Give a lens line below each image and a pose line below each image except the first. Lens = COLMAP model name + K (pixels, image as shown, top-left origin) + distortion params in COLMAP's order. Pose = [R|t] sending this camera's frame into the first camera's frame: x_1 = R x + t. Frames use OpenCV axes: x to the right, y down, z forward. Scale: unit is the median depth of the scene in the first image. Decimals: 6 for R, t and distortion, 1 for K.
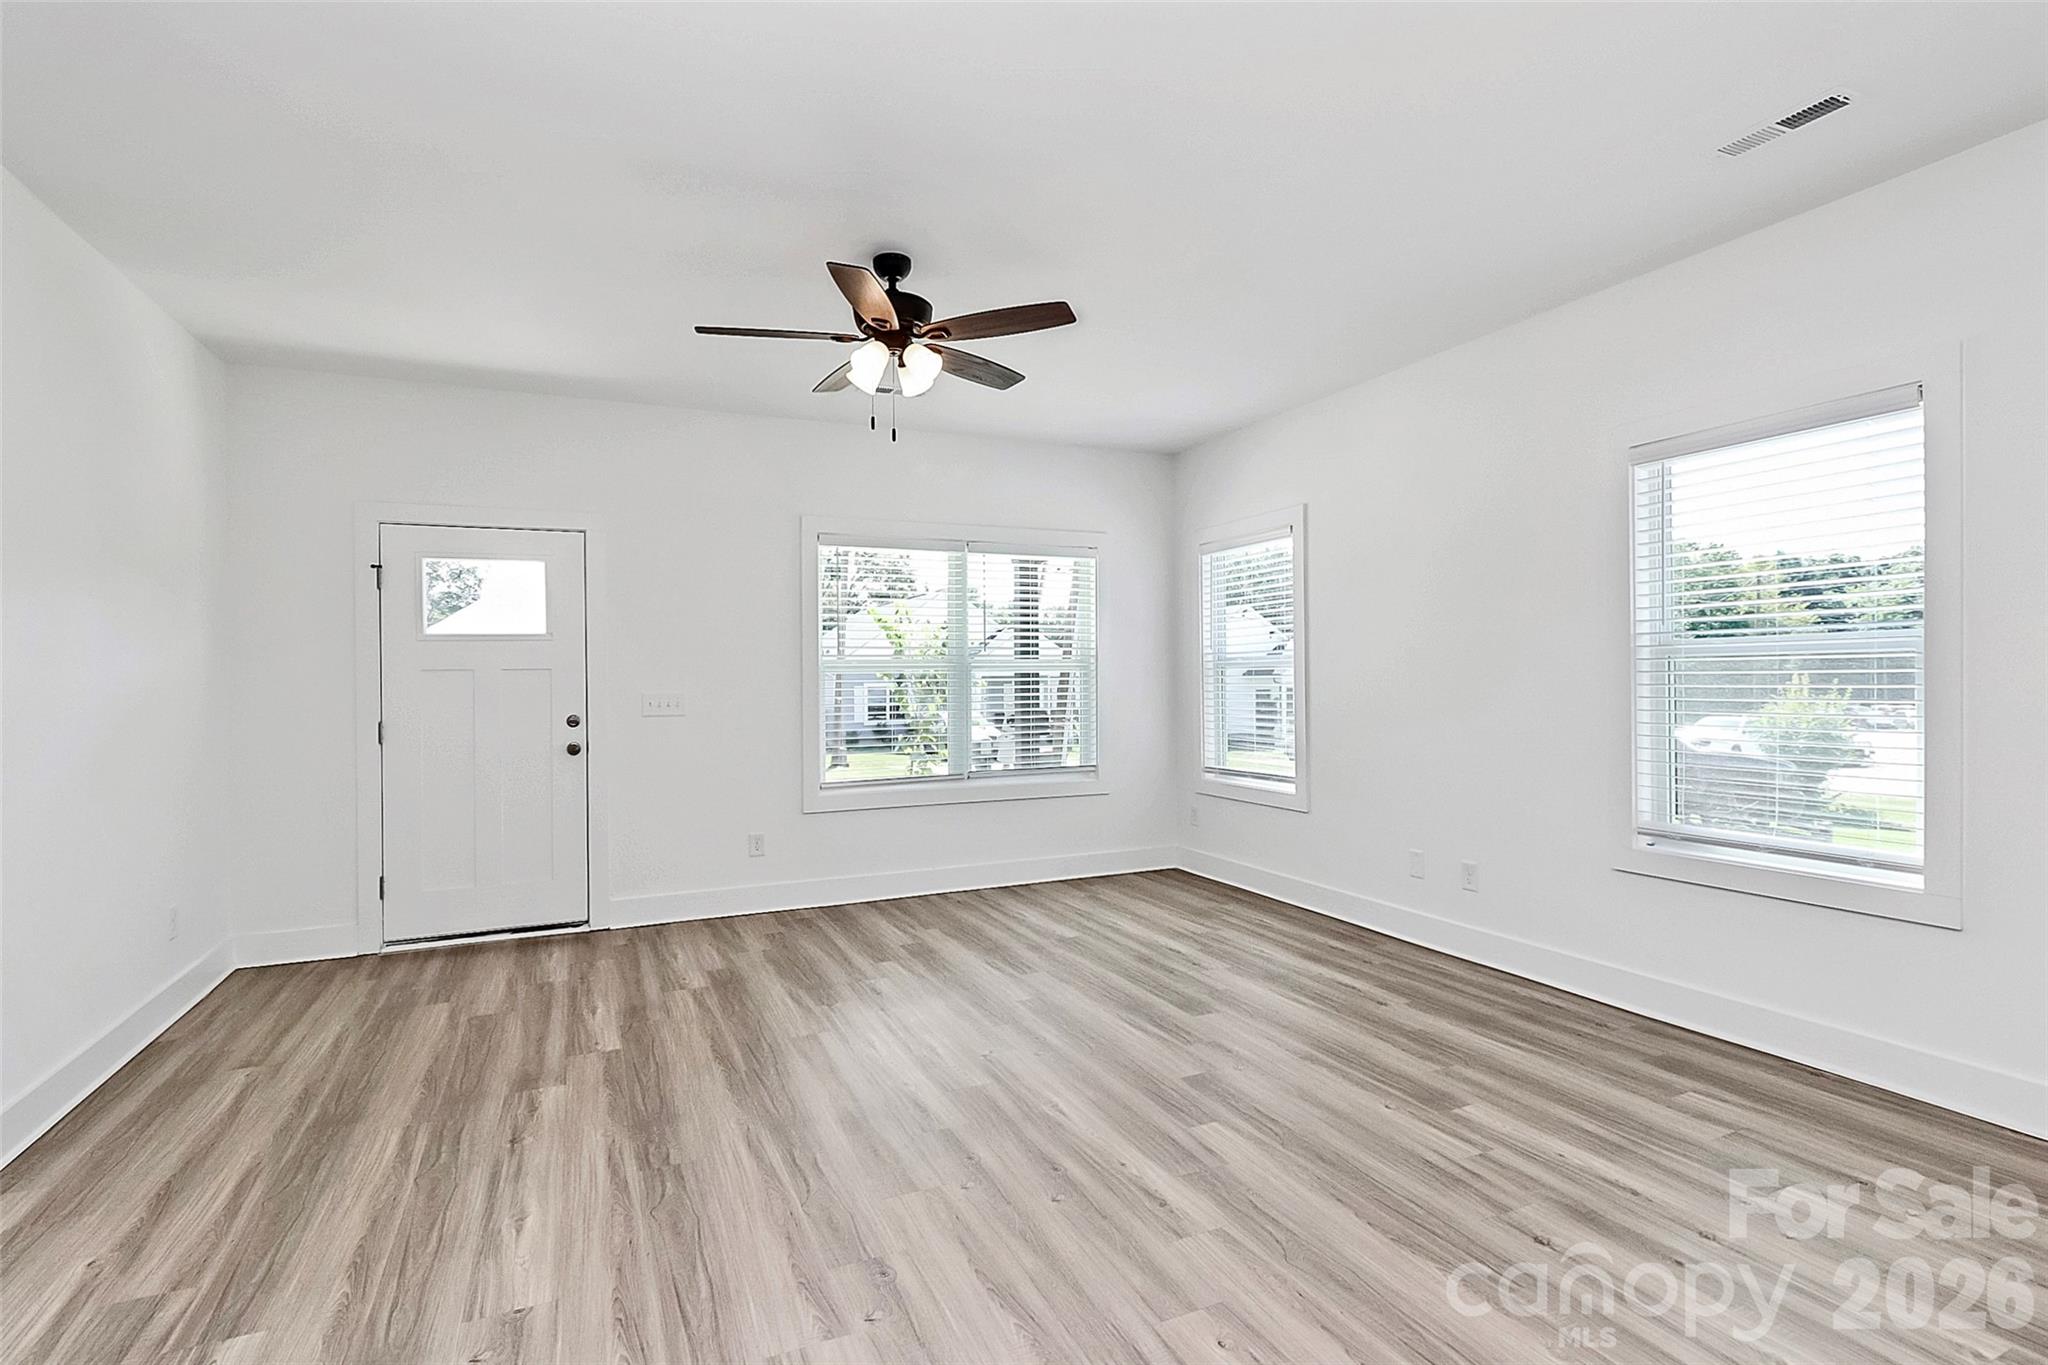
lens RADIAL K [[992.8, 0, 990.5], [0, 992.8, 677.6], [0, 0, 1]] dist [0.001467, -0.008640]
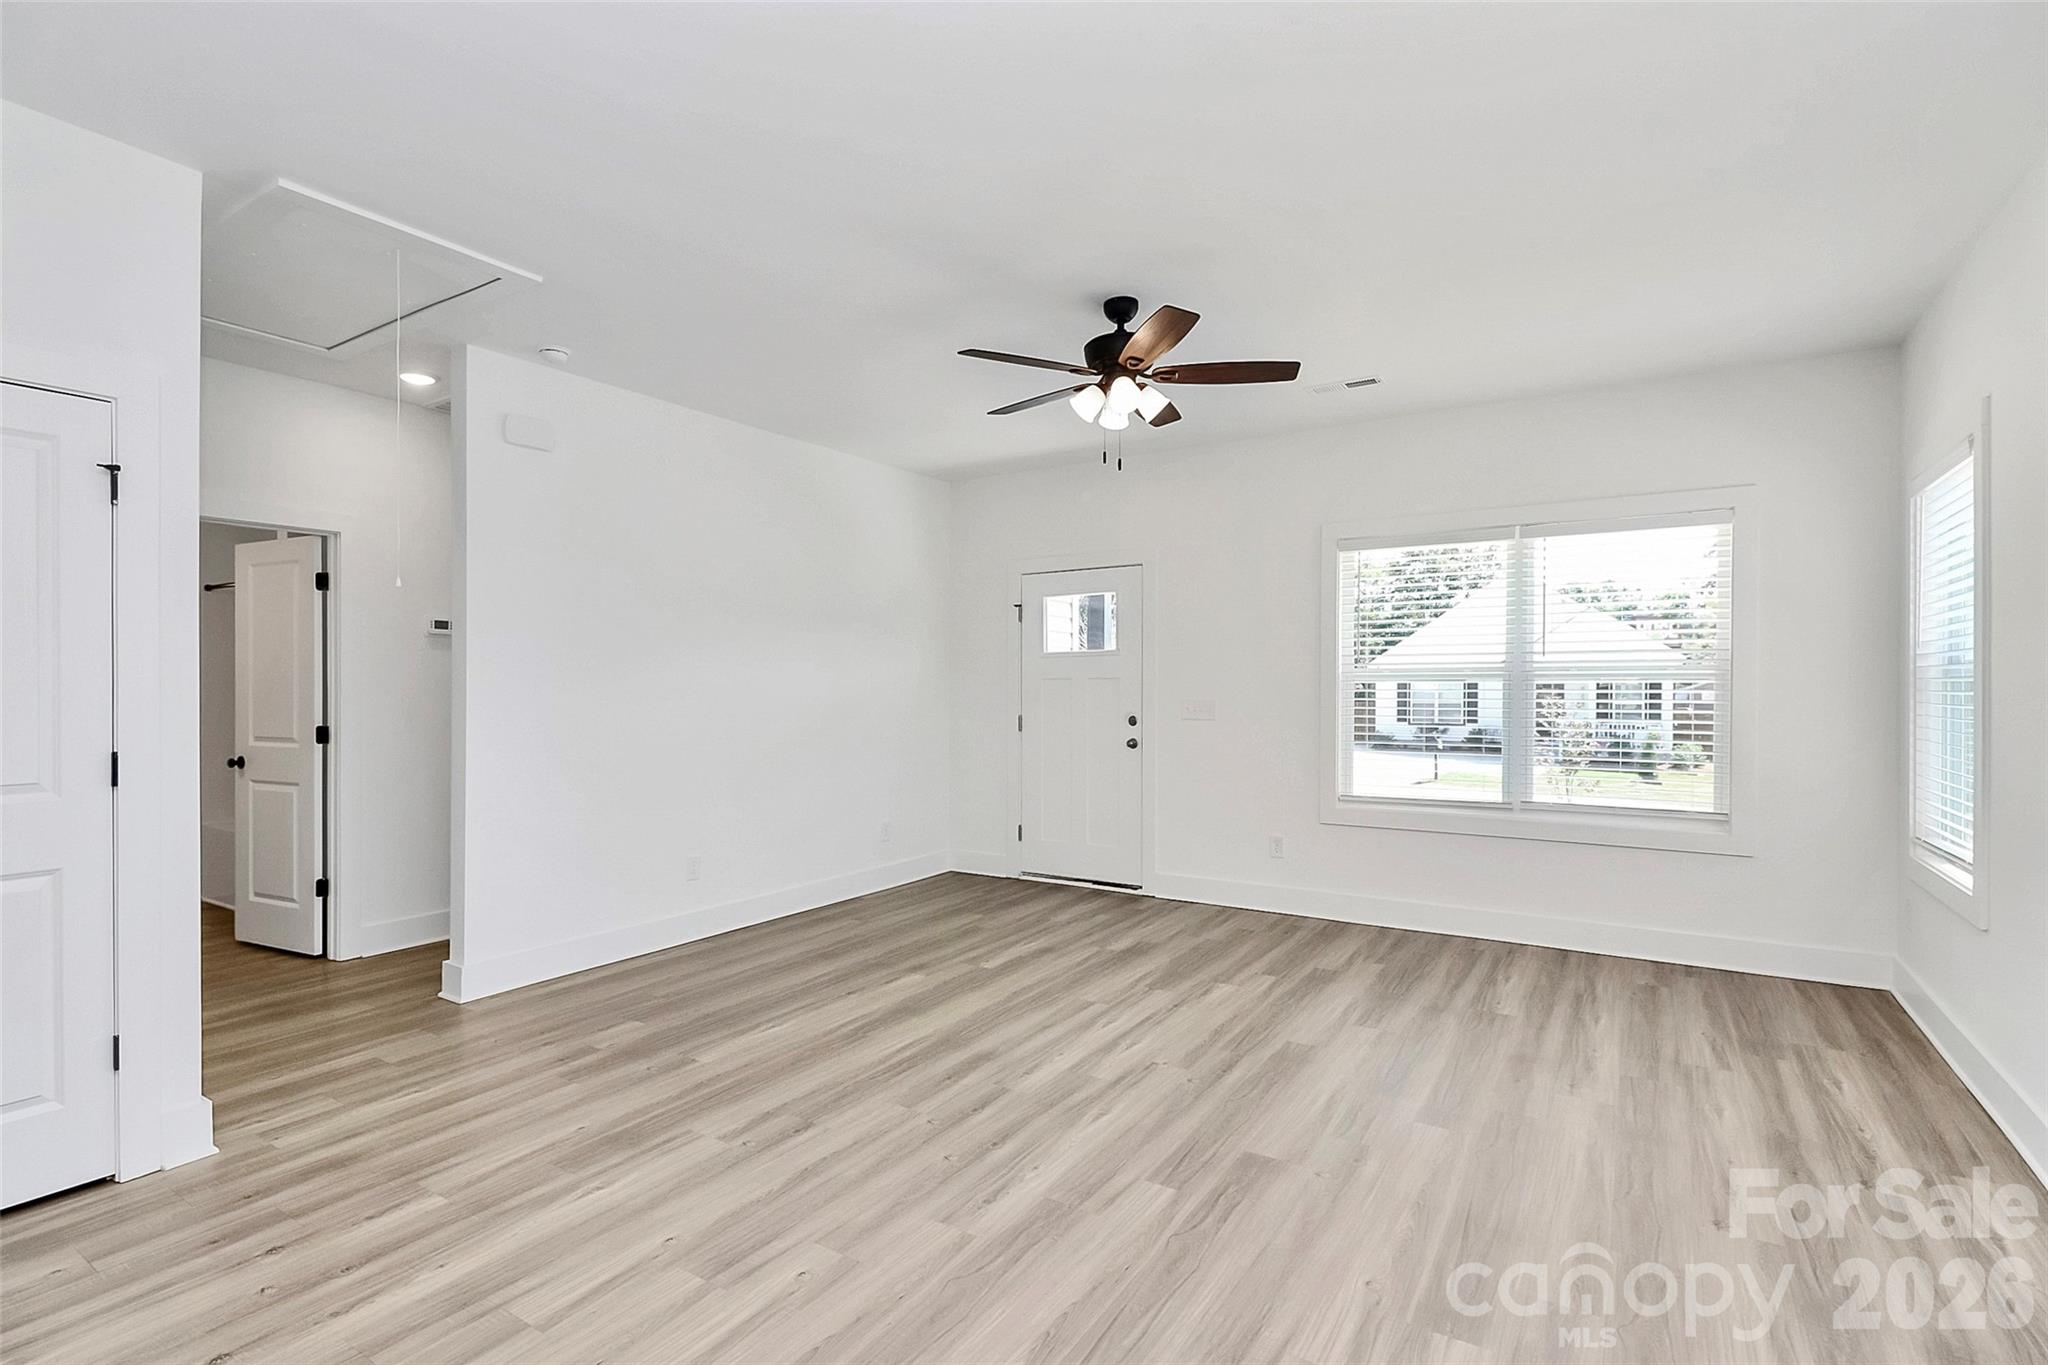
lens RADIAL K [[955.3, 0, 986.5], [0, 955.3, 692.7], [0, 0, 1]] dist [0.037795, -0.027715]
pose [[0.542907, 0.015891, -0.839643, 0.581835], [-0.005193, 0.999865, 0.015566, -0.009878], [0.839777, -0.004090, 0.542916, 0.261305]]
